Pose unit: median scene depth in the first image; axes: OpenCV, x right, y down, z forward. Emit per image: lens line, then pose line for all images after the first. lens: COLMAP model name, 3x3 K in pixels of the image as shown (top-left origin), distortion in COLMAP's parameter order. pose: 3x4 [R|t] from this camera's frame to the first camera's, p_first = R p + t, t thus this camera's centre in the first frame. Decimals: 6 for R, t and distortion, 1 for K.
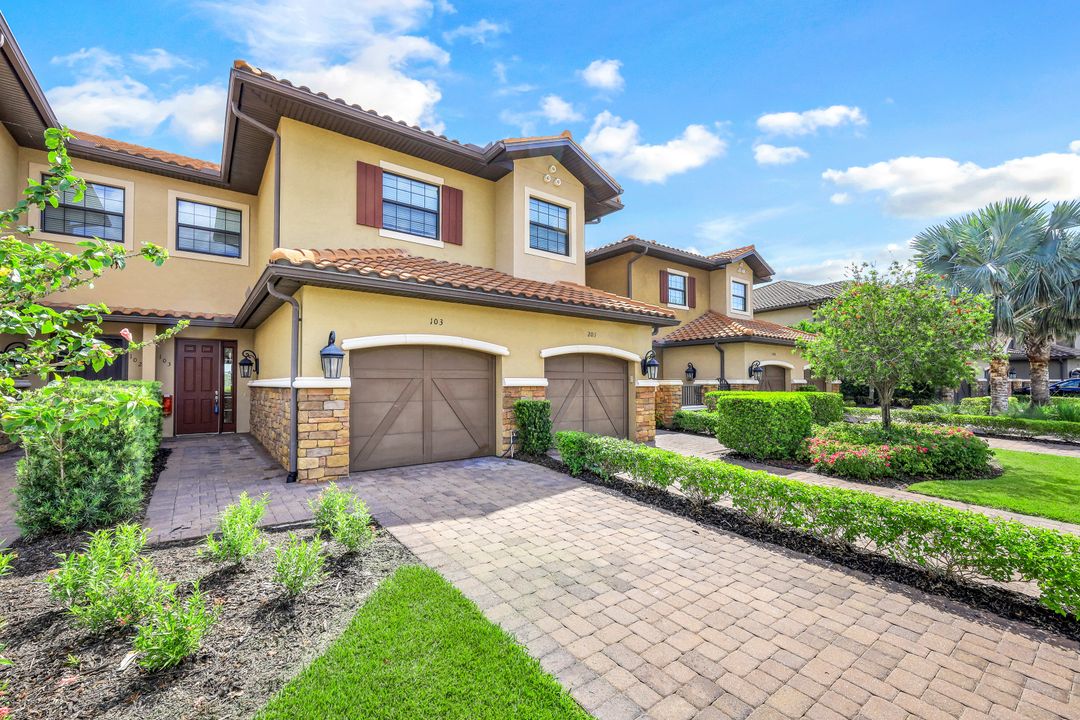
lens RADIAL K [[445.5, 0, 536.3], [0, 445.5, 362.7], [0, 0, 1]] dist [0.000011, 0.000076]
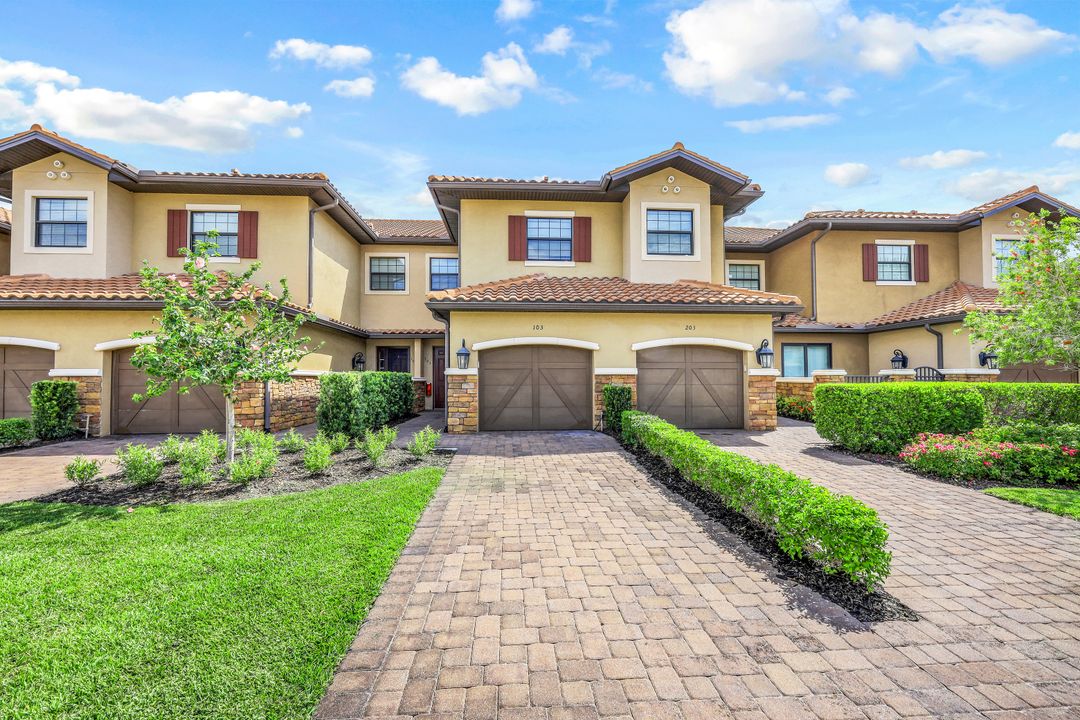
lens RADIAL K [[441.4, 0, 543.4], [0, 441.4, 357.5], [0, 0, 1]] dist [-0.000511, -0.000069]
pose [[0.840248, -0.028654, -0.541445, 0.420882], [0.025598, 0.999586, -0.013174, 0.015671], [0.541598, -0.002790, 0.840633, -0.110069]]
